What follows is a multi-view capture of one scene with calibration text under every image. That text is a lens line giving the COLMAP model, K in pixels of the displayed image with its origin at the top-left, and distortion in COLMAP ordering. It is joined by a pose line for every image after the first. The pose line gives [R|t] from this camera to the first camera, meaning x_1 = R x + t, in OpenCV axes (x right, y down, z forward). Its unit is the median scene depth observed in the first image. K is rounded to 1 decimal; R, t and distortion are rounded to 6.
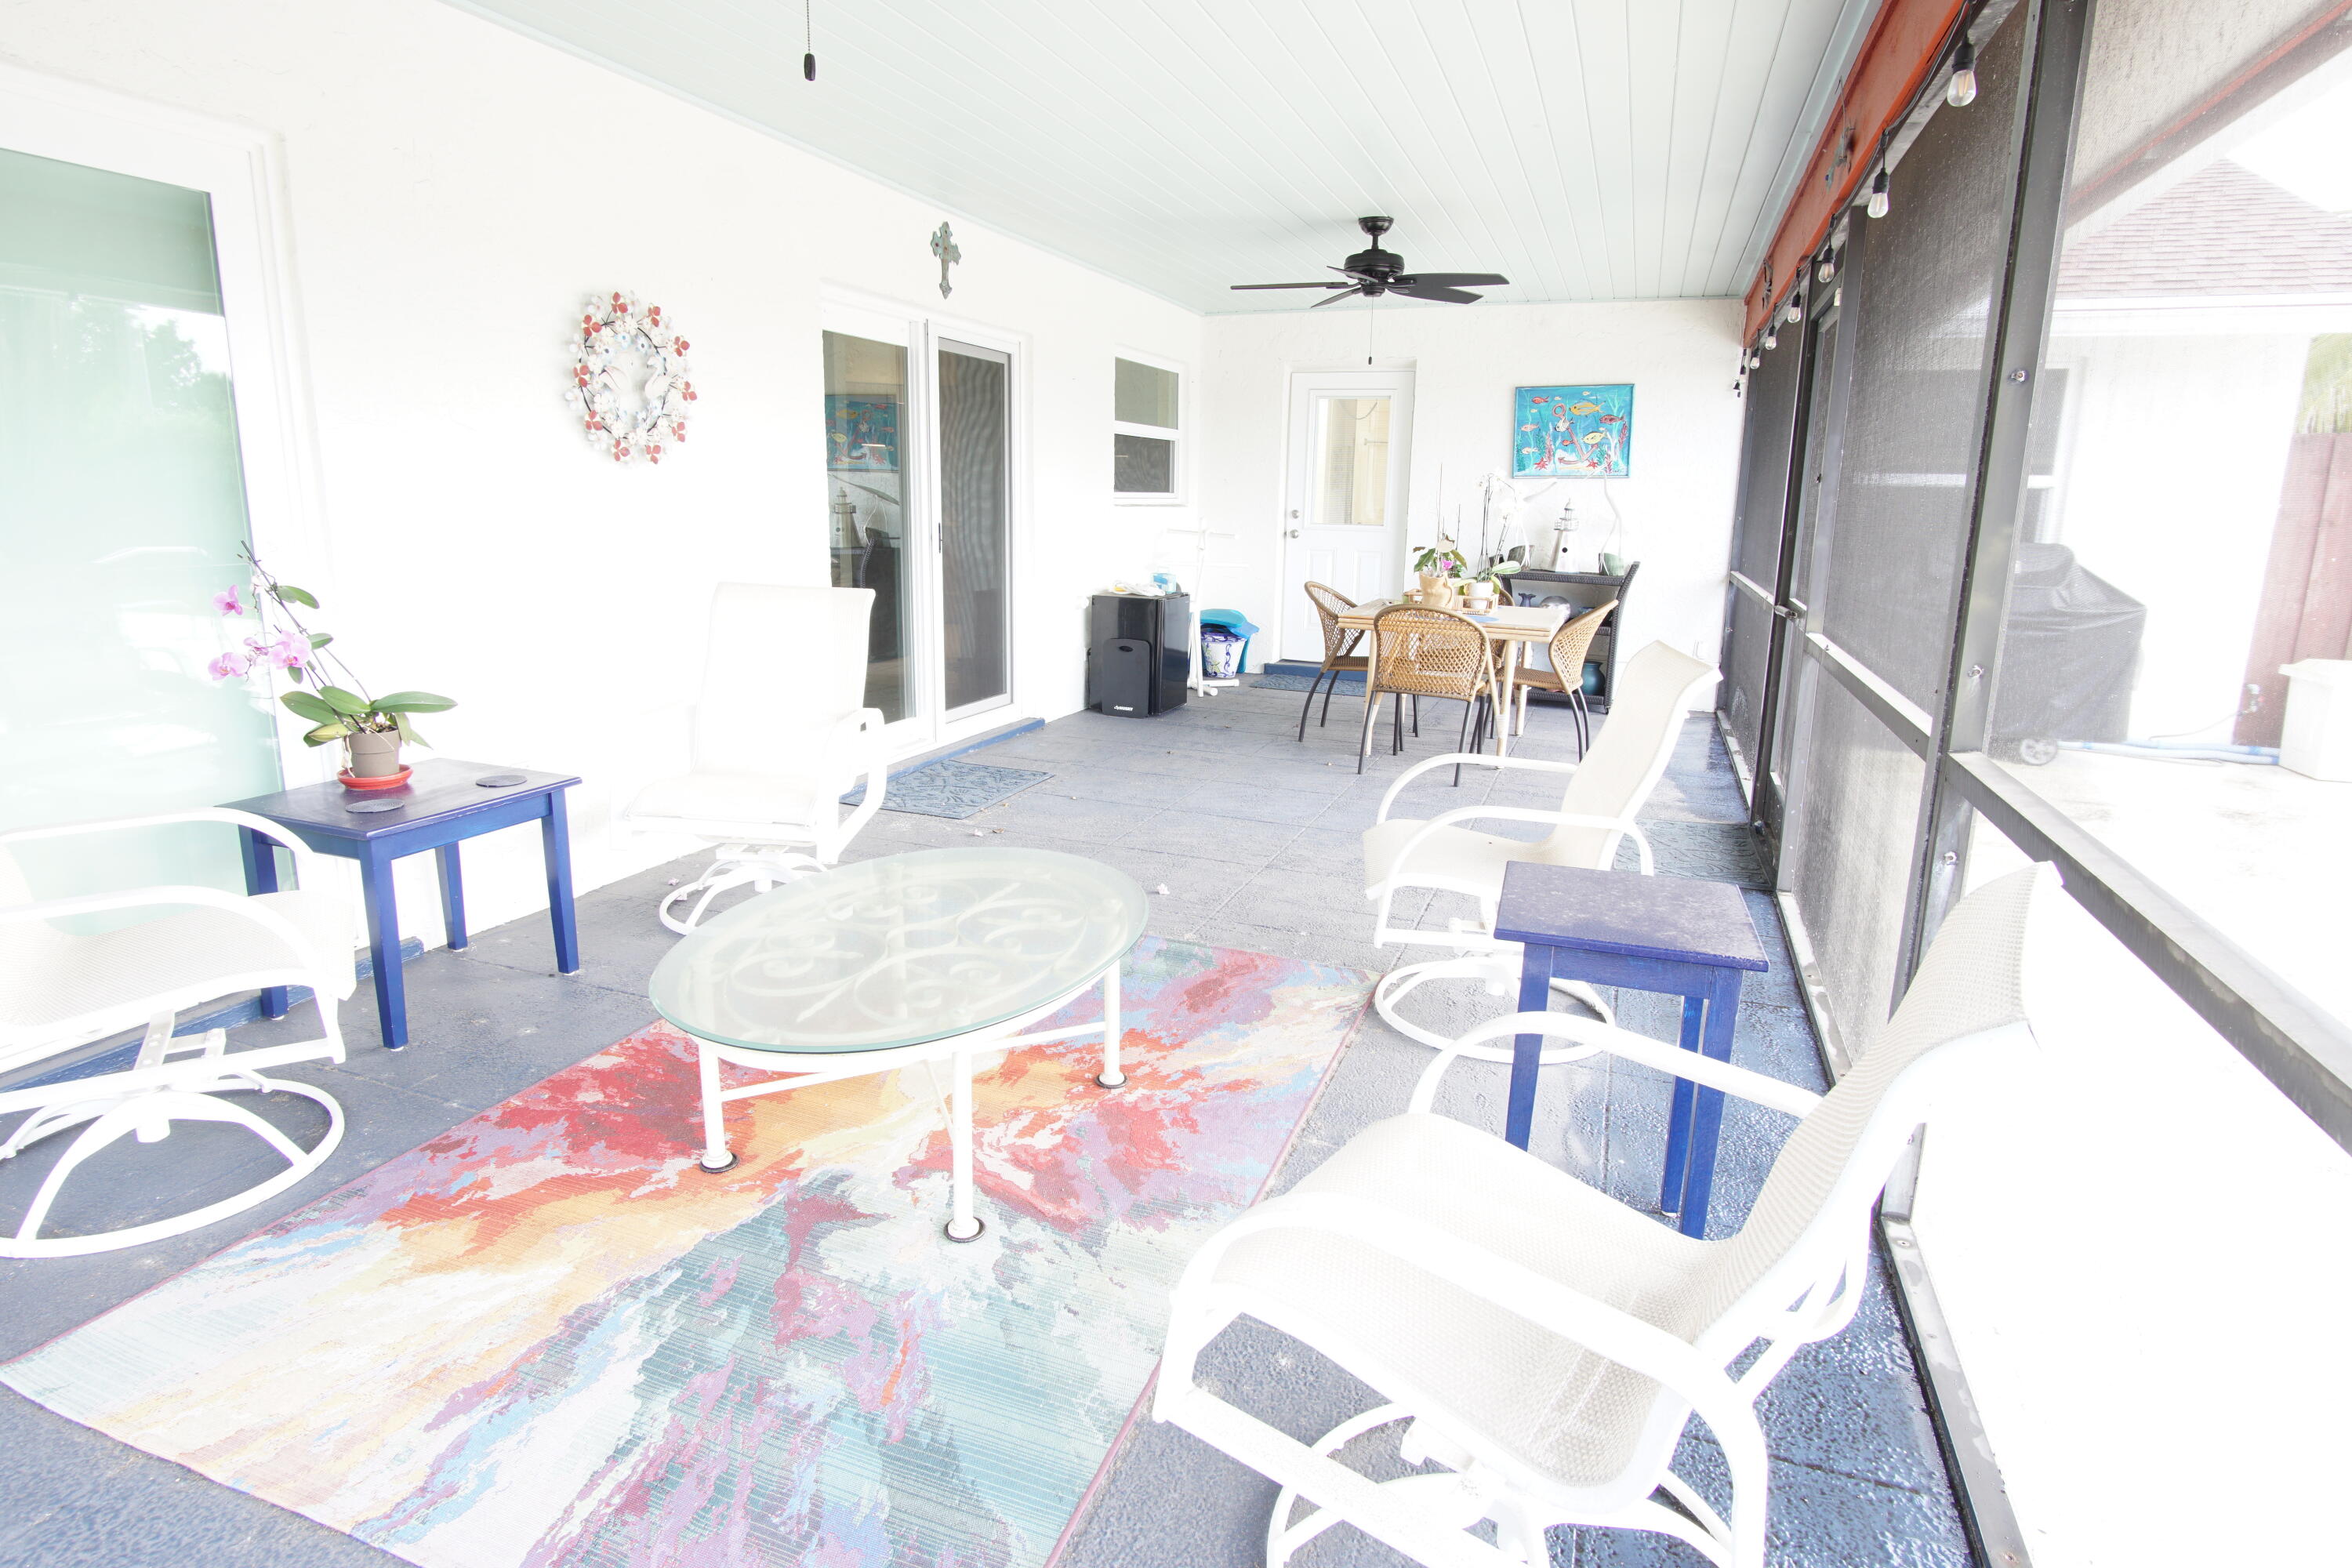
lens RADIAL K [[1255.2, 0, 1163.8], [0, 1255.2, 768.4], [0, 0, 1]] dist [-0.029724, 0.003581]
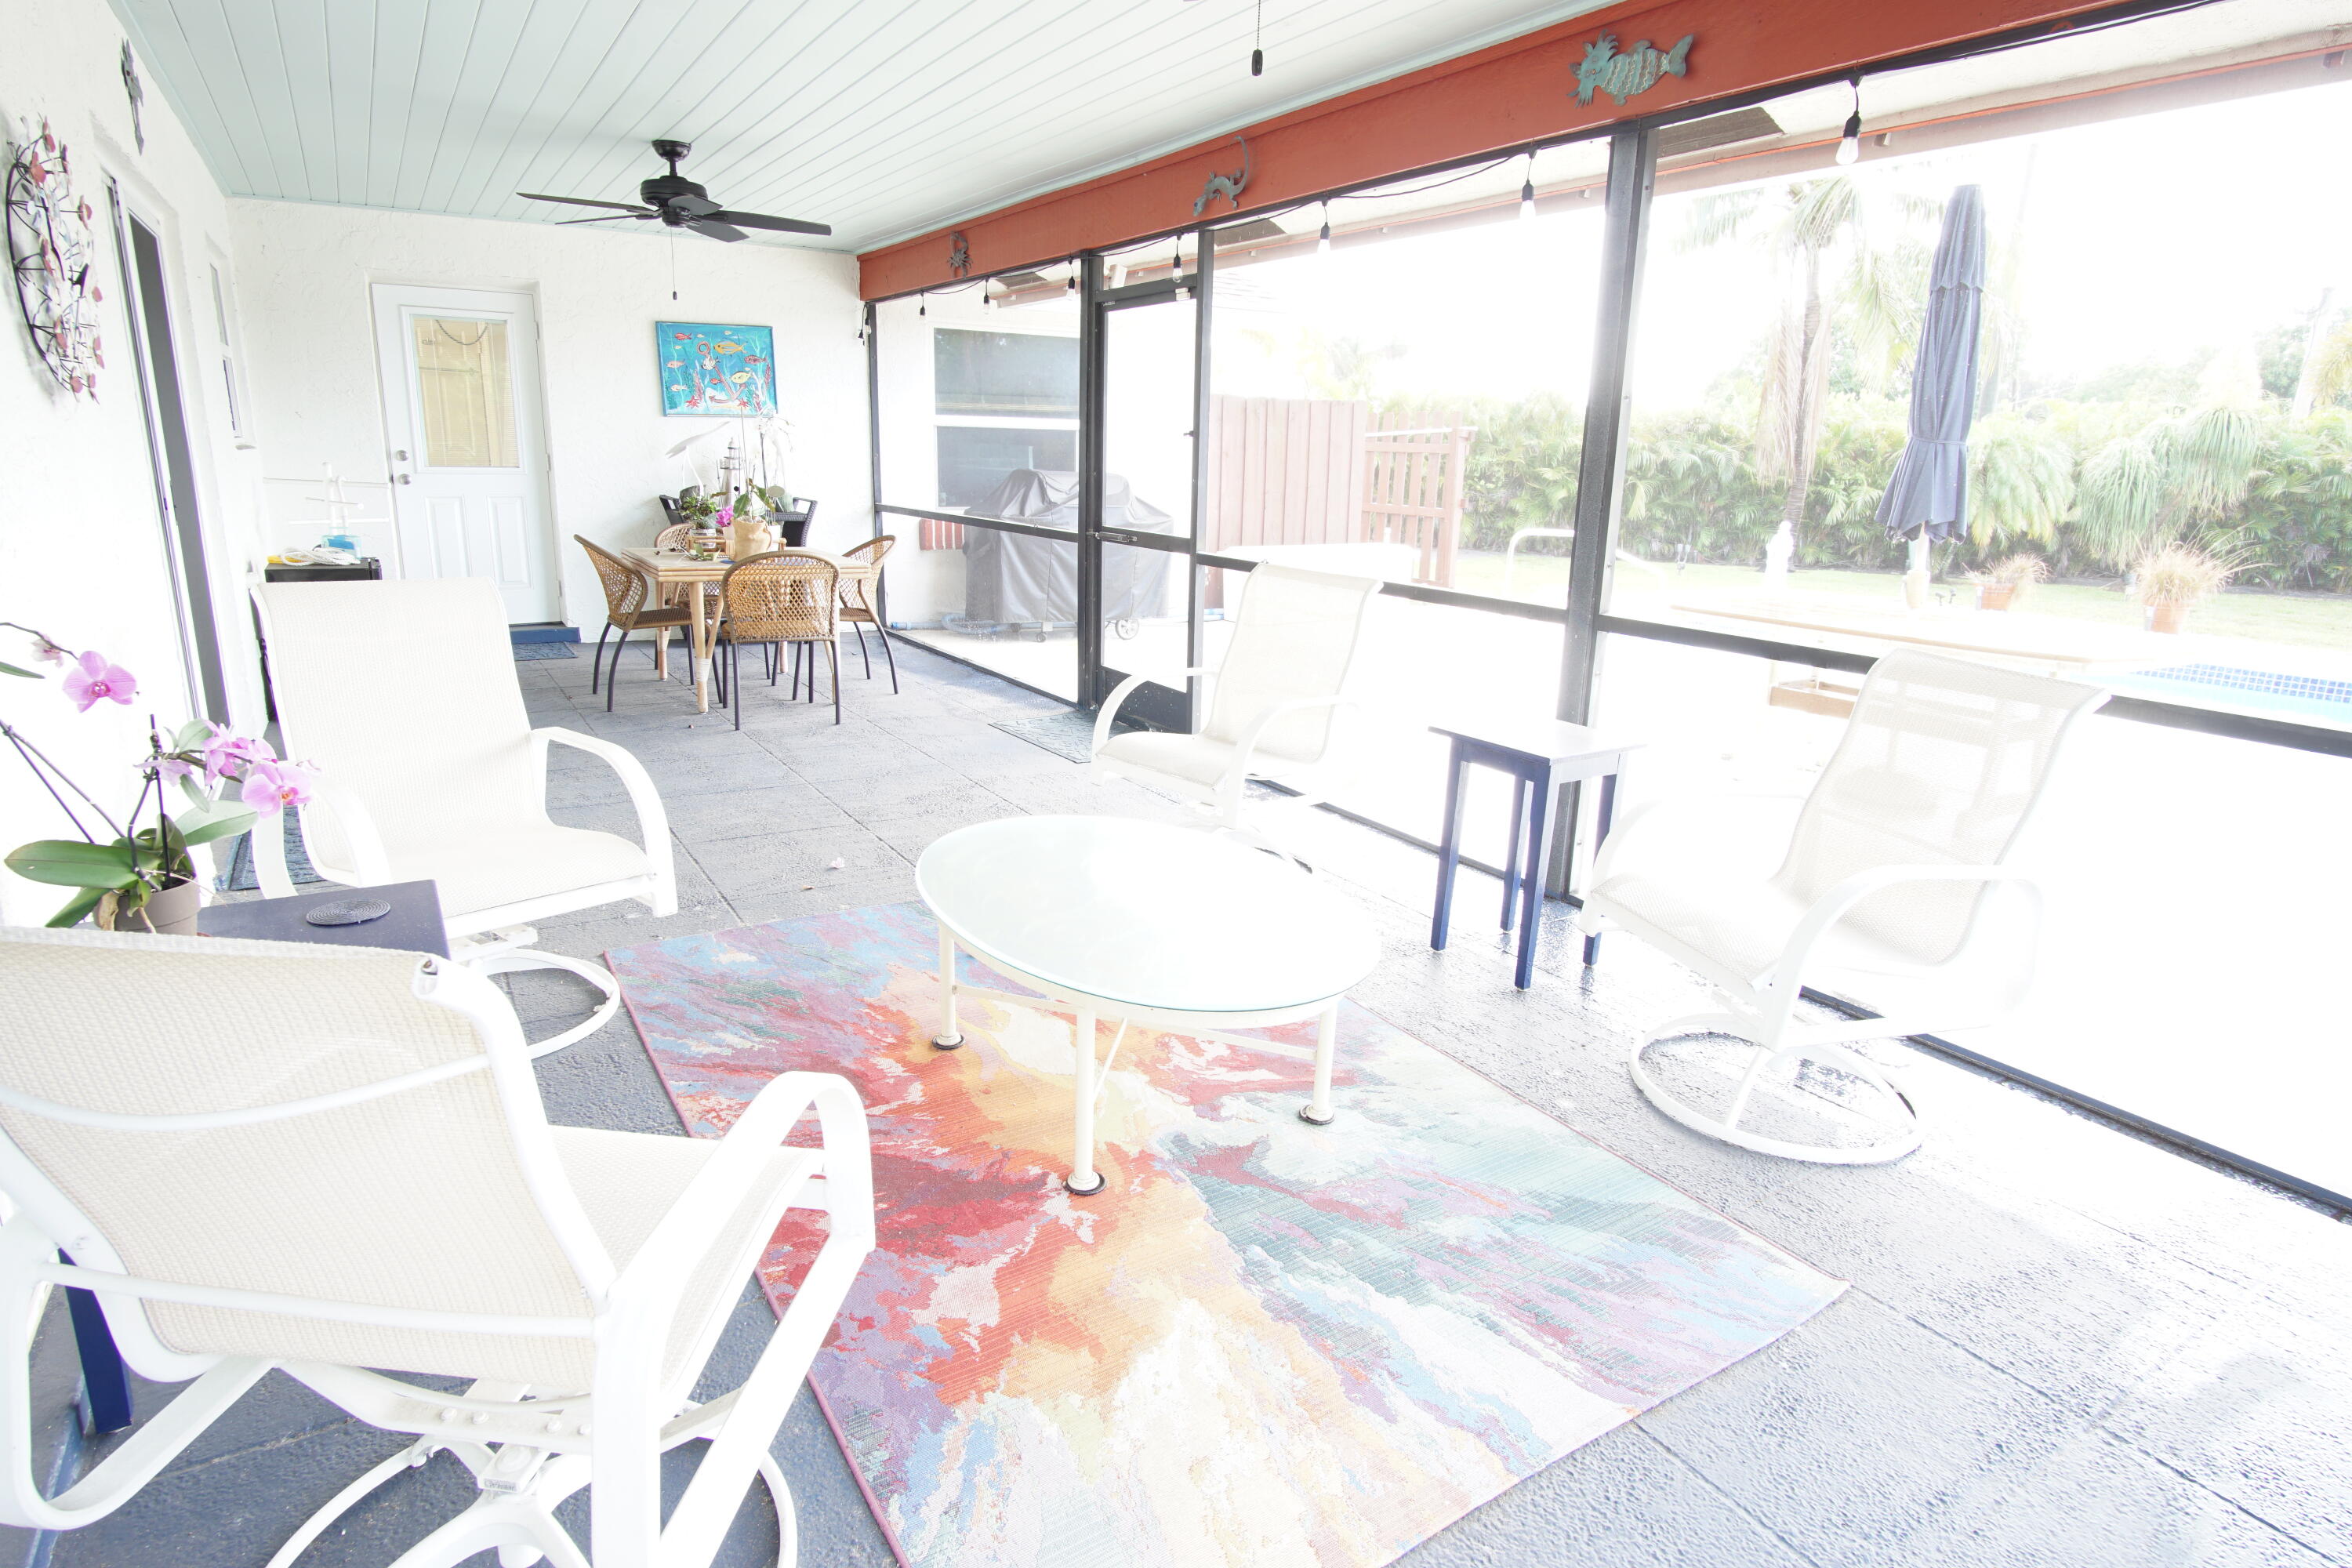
lens RADIAL K [[1255.2, 0, 1163.8], [0, 1255.2, 768.4], [0, 0, 1]] dist [-0.029724, 0.003581]
pose [[0.606006, -0.198288, 0.770350, -0.431332], [0.152937, 0.979409, 0.131790, -0.047631], [-0.780620, 0.037950, 0.623853, 0.151302]]
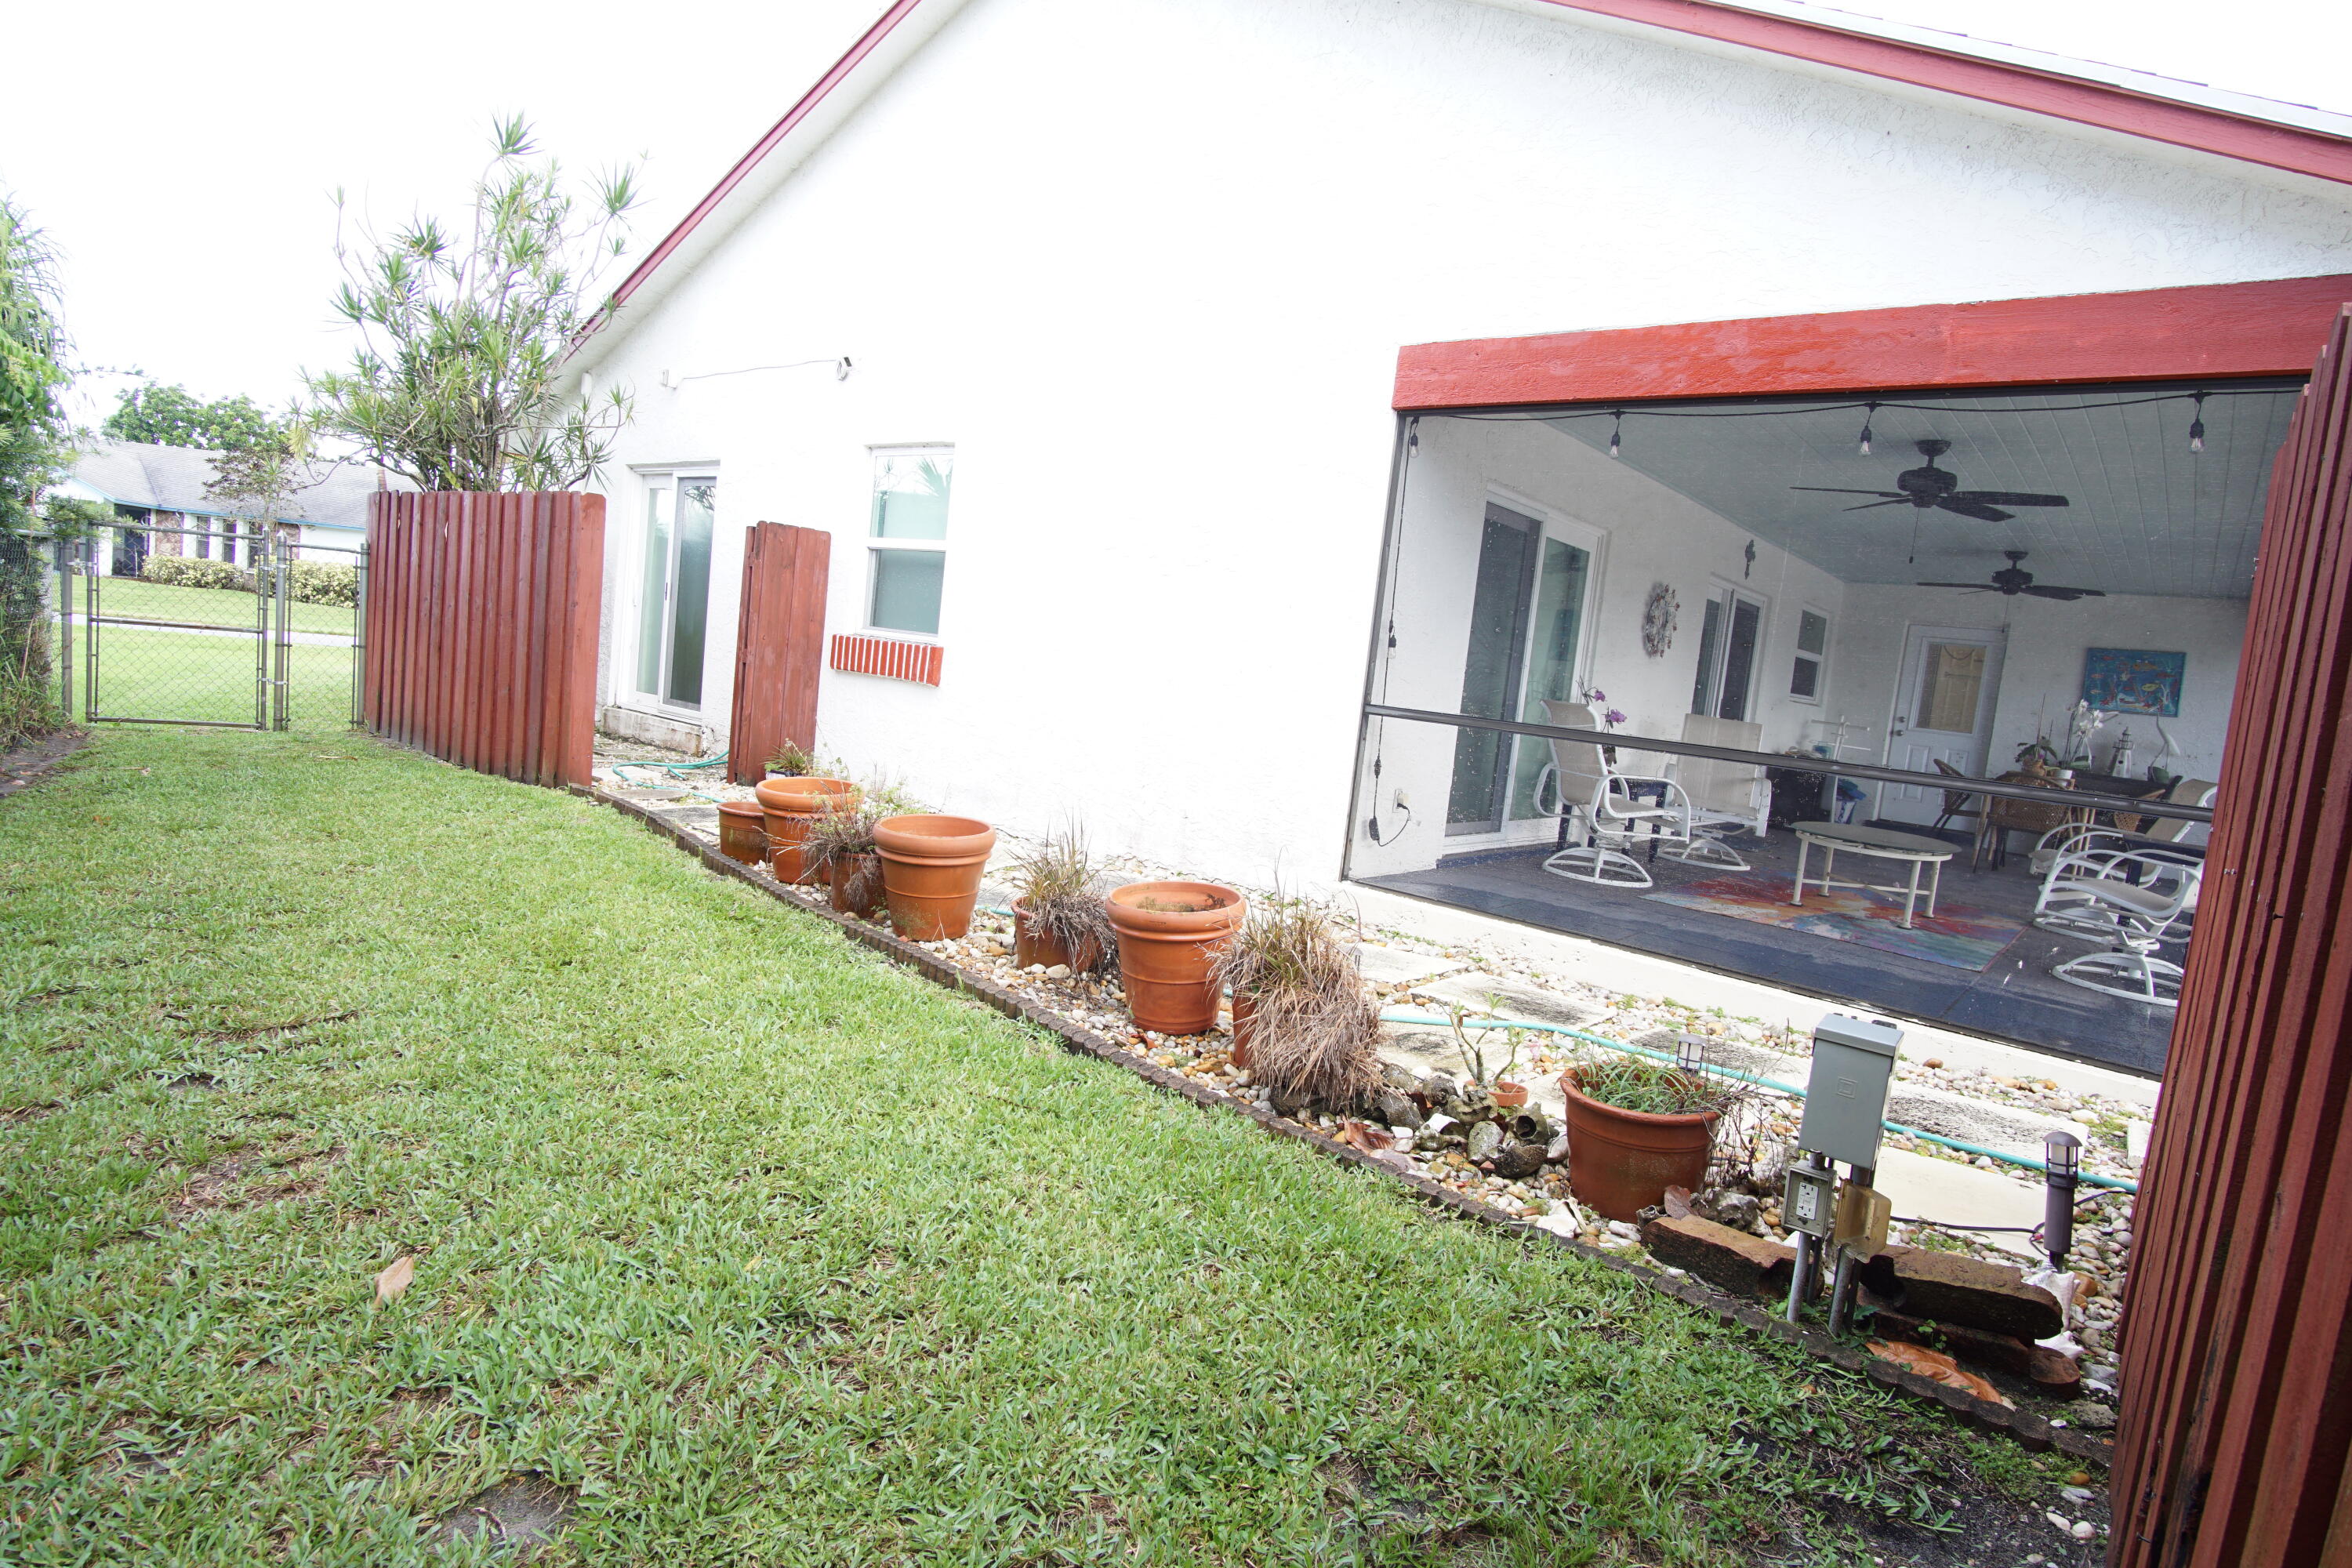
lens RADIAL K [[1255.2, 0, 1163.8], [0, 1255.2, 768.4], [0, 0, 1]] dist [-0.029724, 0.003581]
pose [[0.939907, 0.113328, -0.322074, -0.363979], [-0.158356, 0.980407, -0.117155, 0.246619], [0.302487, 0.161117, 0.939438, -0.944156]]
